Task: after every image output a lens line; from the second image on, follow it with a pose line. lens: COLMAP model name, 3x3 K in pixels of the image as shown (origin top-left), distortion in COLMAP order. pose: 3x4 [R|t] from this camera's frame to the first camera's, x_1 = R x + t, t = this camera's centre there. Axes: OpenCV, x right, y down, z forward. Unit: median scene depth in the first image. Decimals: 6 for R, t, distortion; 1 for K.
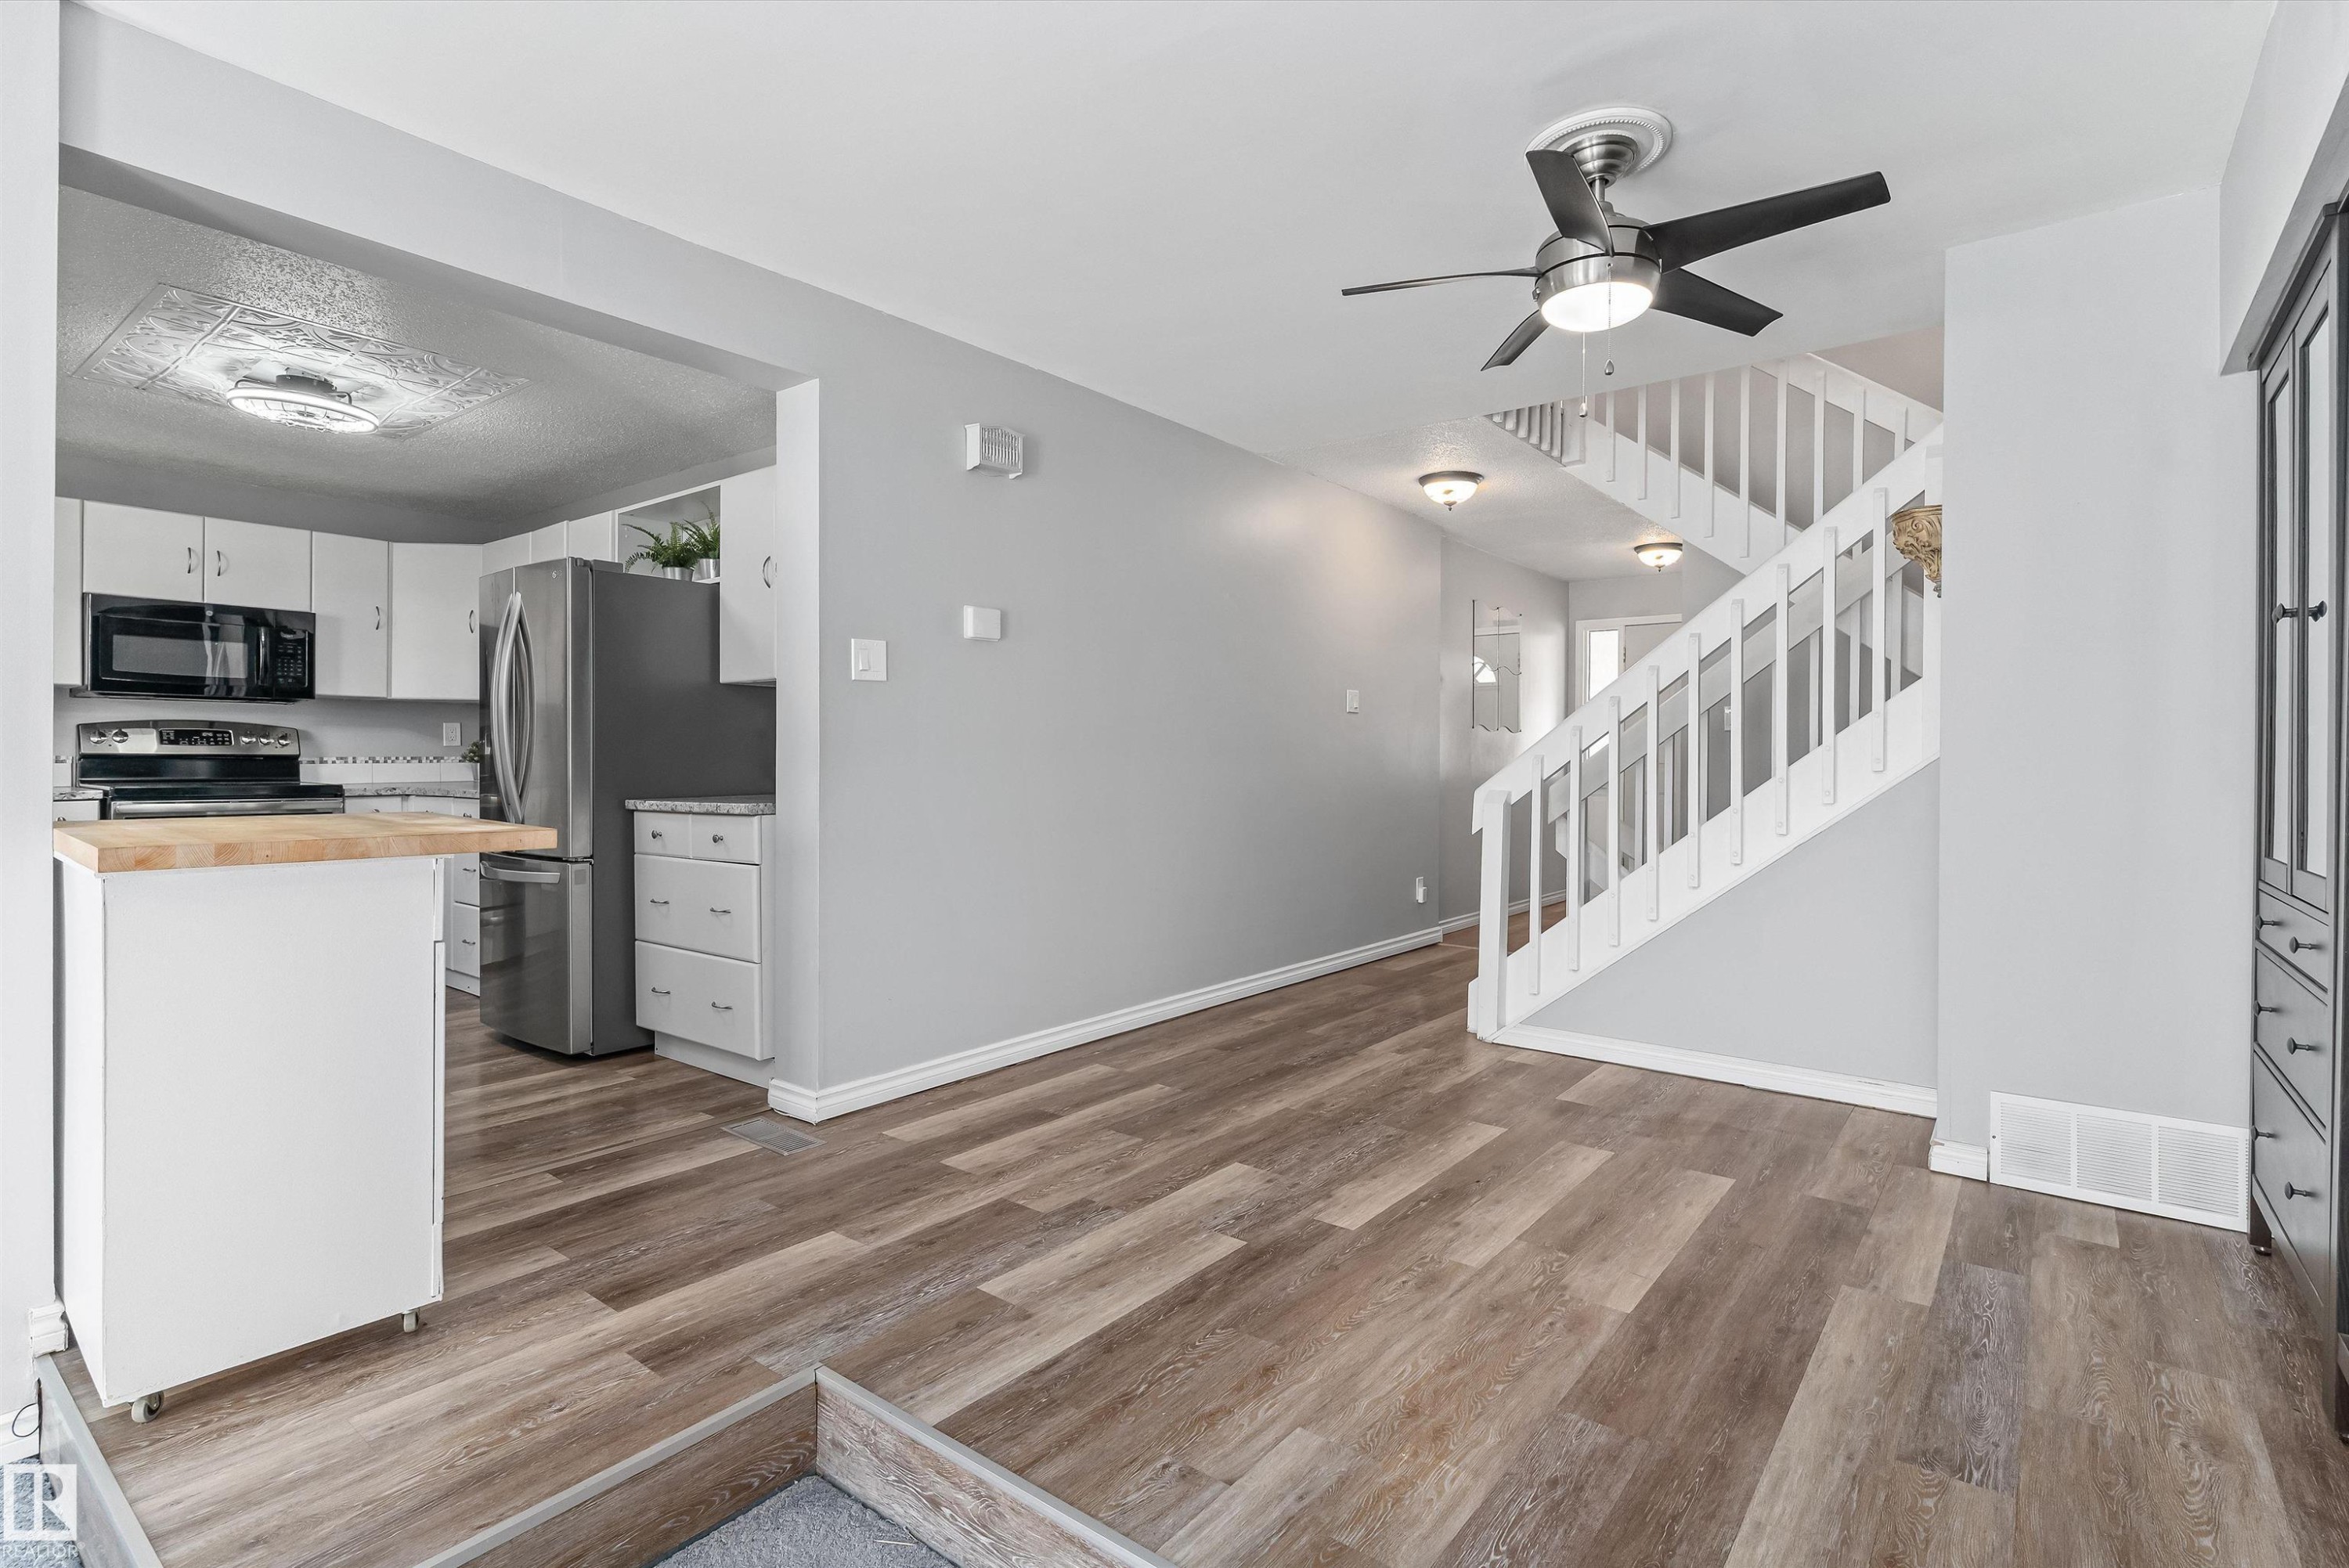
lens RADIAL K [[1120.6, 0, 1174.5], [0, 1120.6, 784.0], [0, 0, 1]] dist [0.001024, -0.000292]
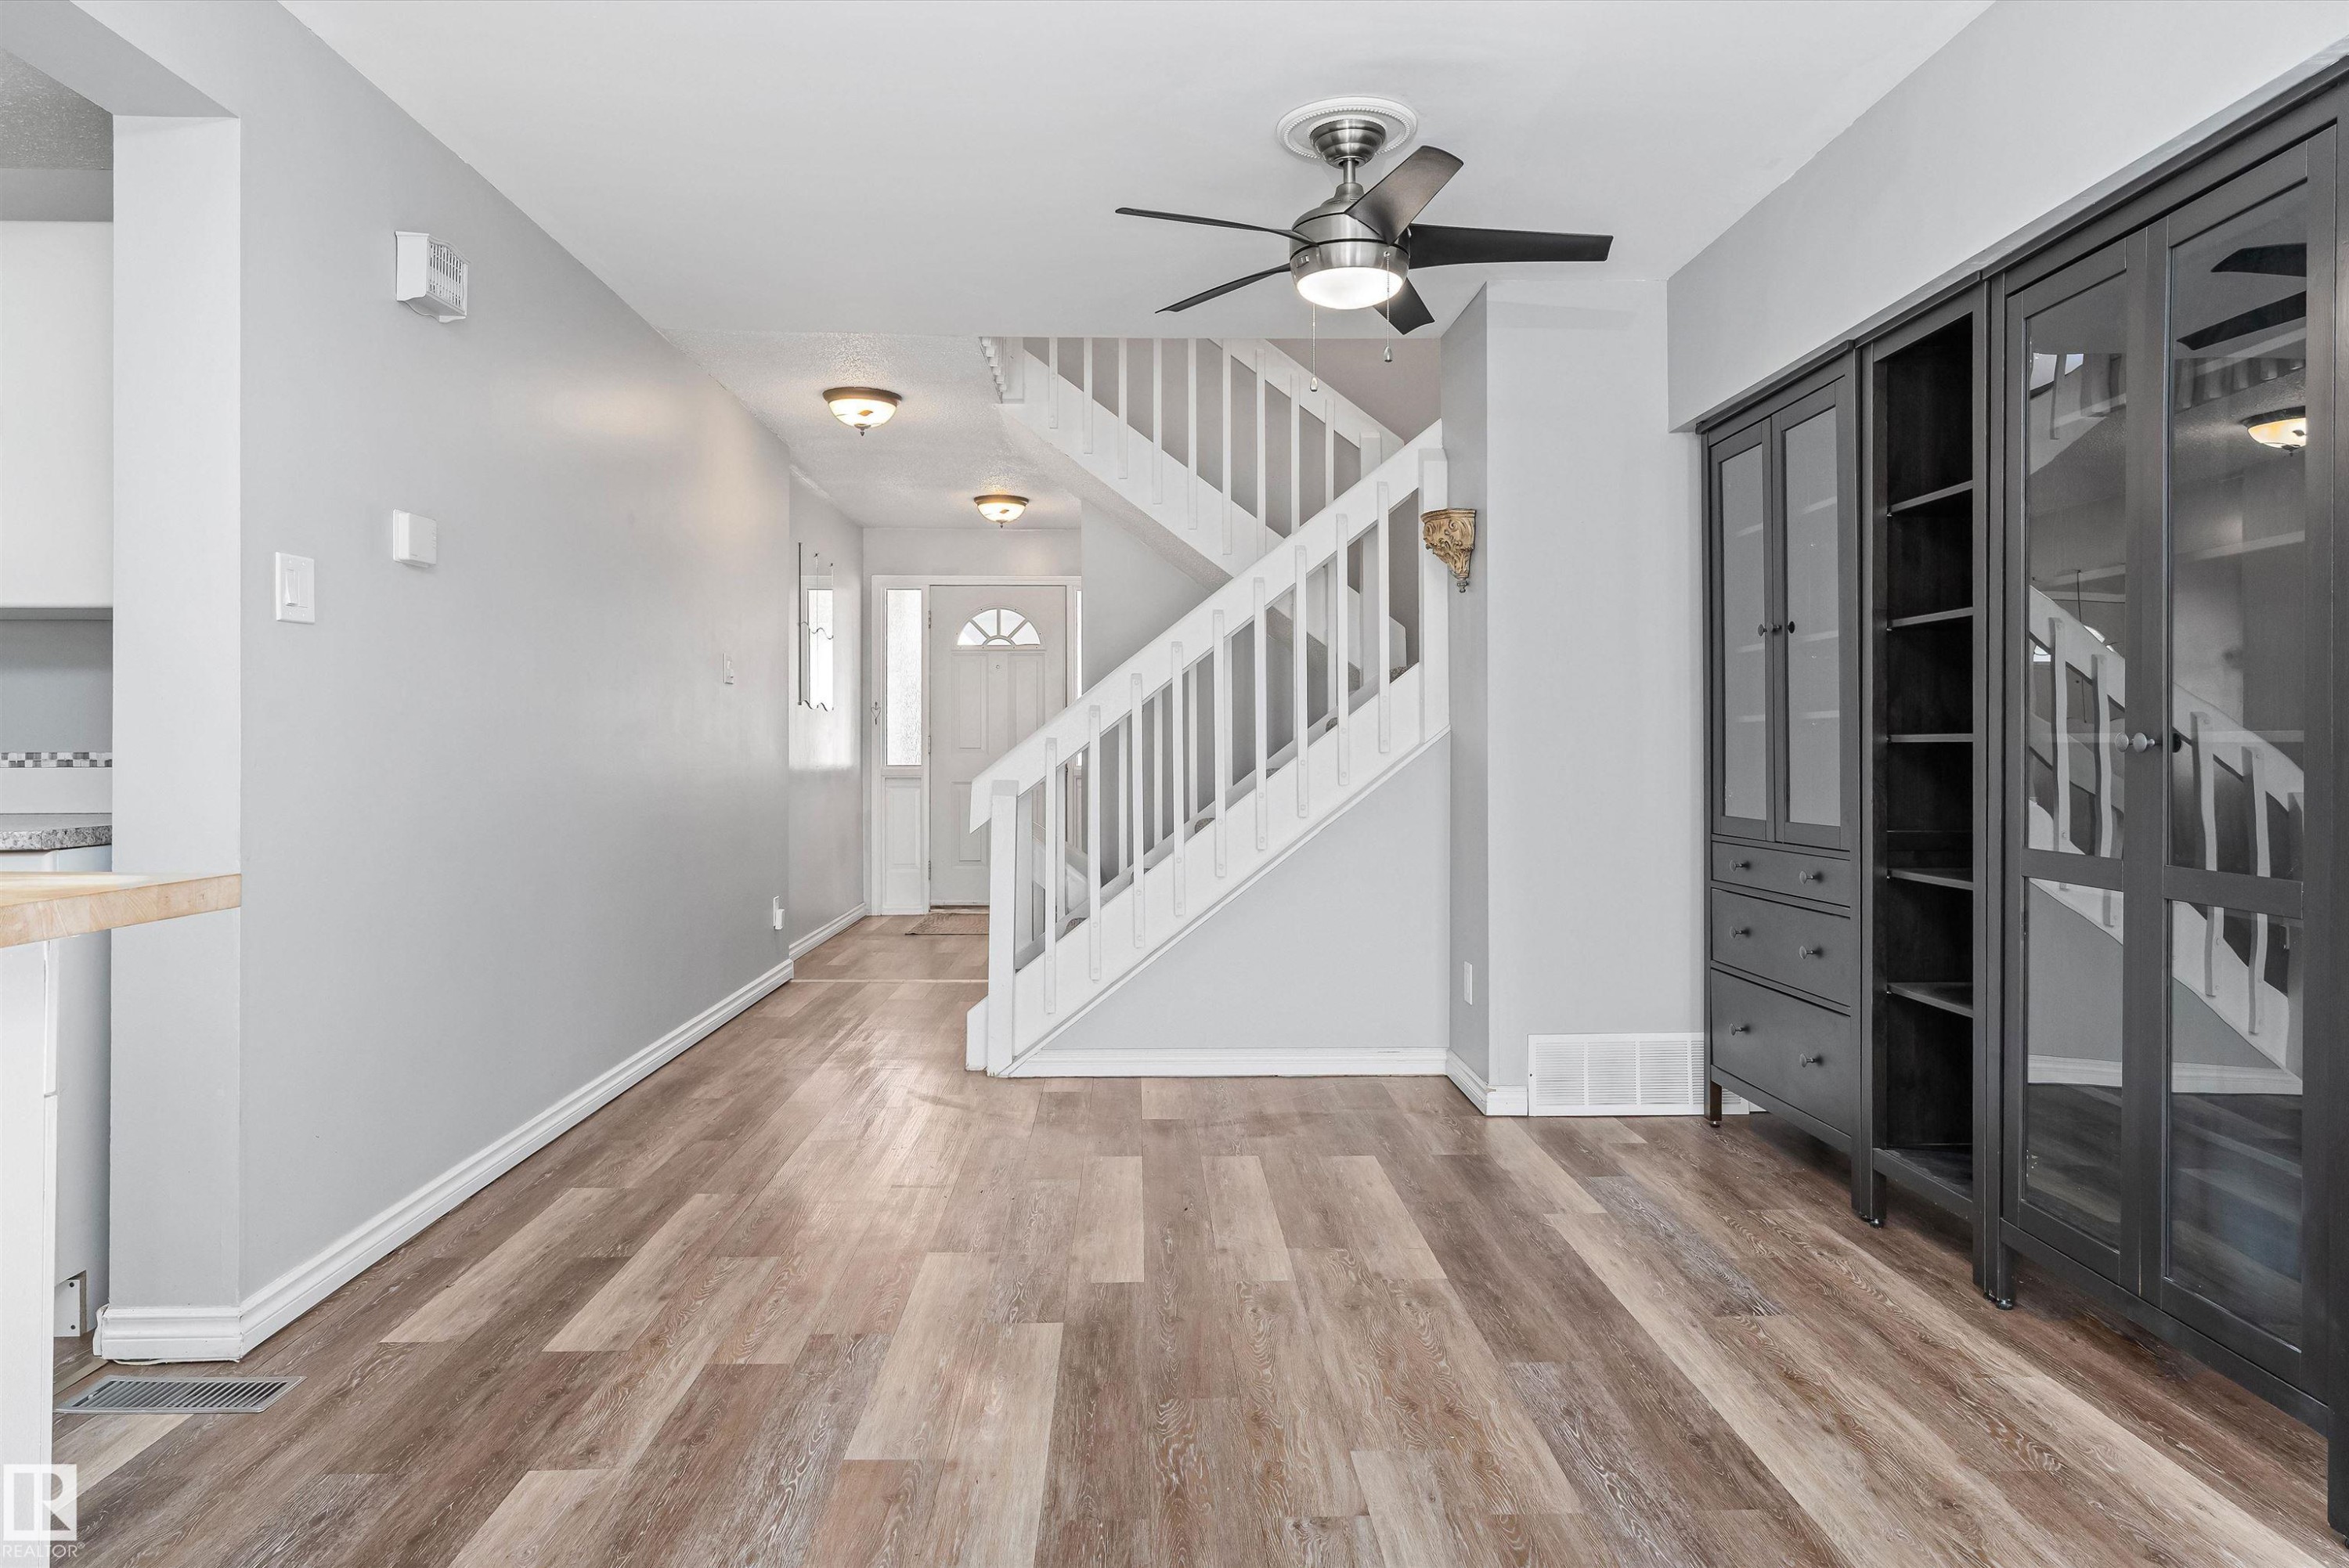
lens RADIAL K [[1476.9, 0, 1178.1], [0, 1476.9, 759.8], [0, 0, 1]] dist [-0.003653, 0.000510]
pose [[0.768161, -0.012570, 0.640134, -0.521000], [0.019725, 0.999797, -0.004038, -0.003882], [-0.639953, 0.015729, 0.768253, 0.085547]]
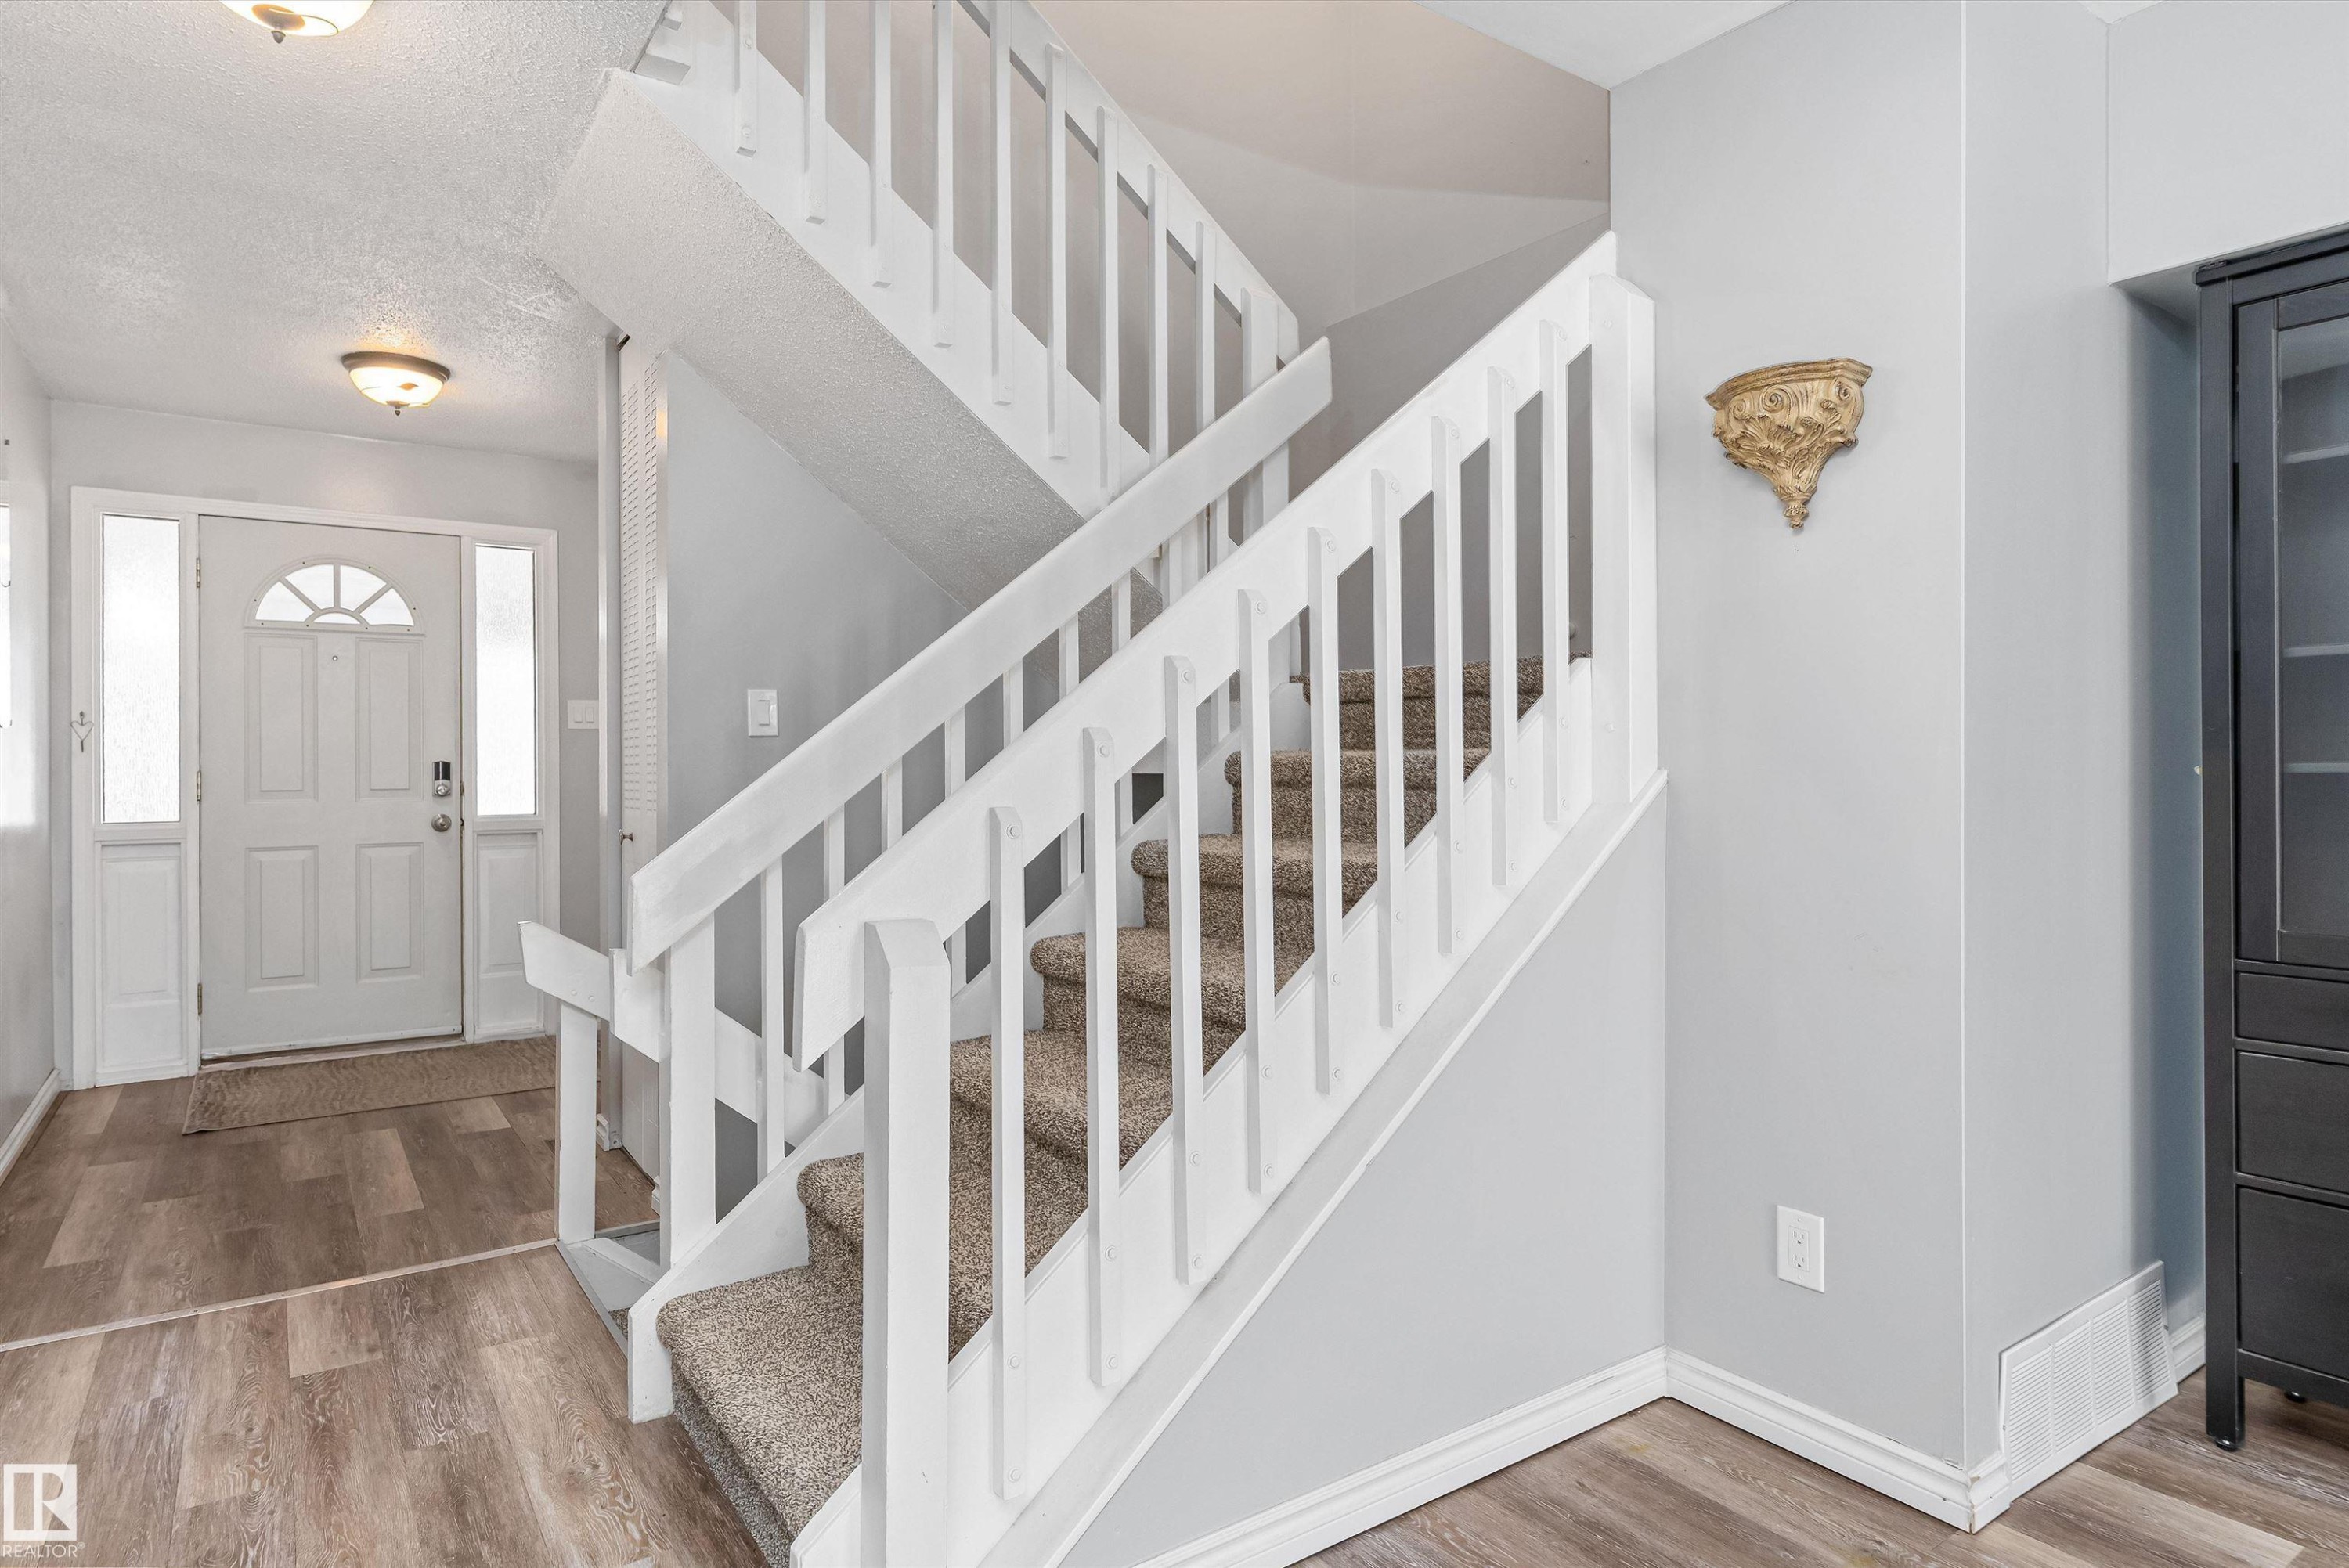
lens RADIAL K [[1312.6, 0, 1174.5], [0, 1312.6, 784.0], [0, 0, 1]] dist [-0.004644, -0.001240]
pose [[0.295758, -0.016940, 0.955113, -0.083120], [0.022242, 0.999694, 0.010843, -0.056174], [-0.955004, 0.018036, 0.296044, 1.284831]]
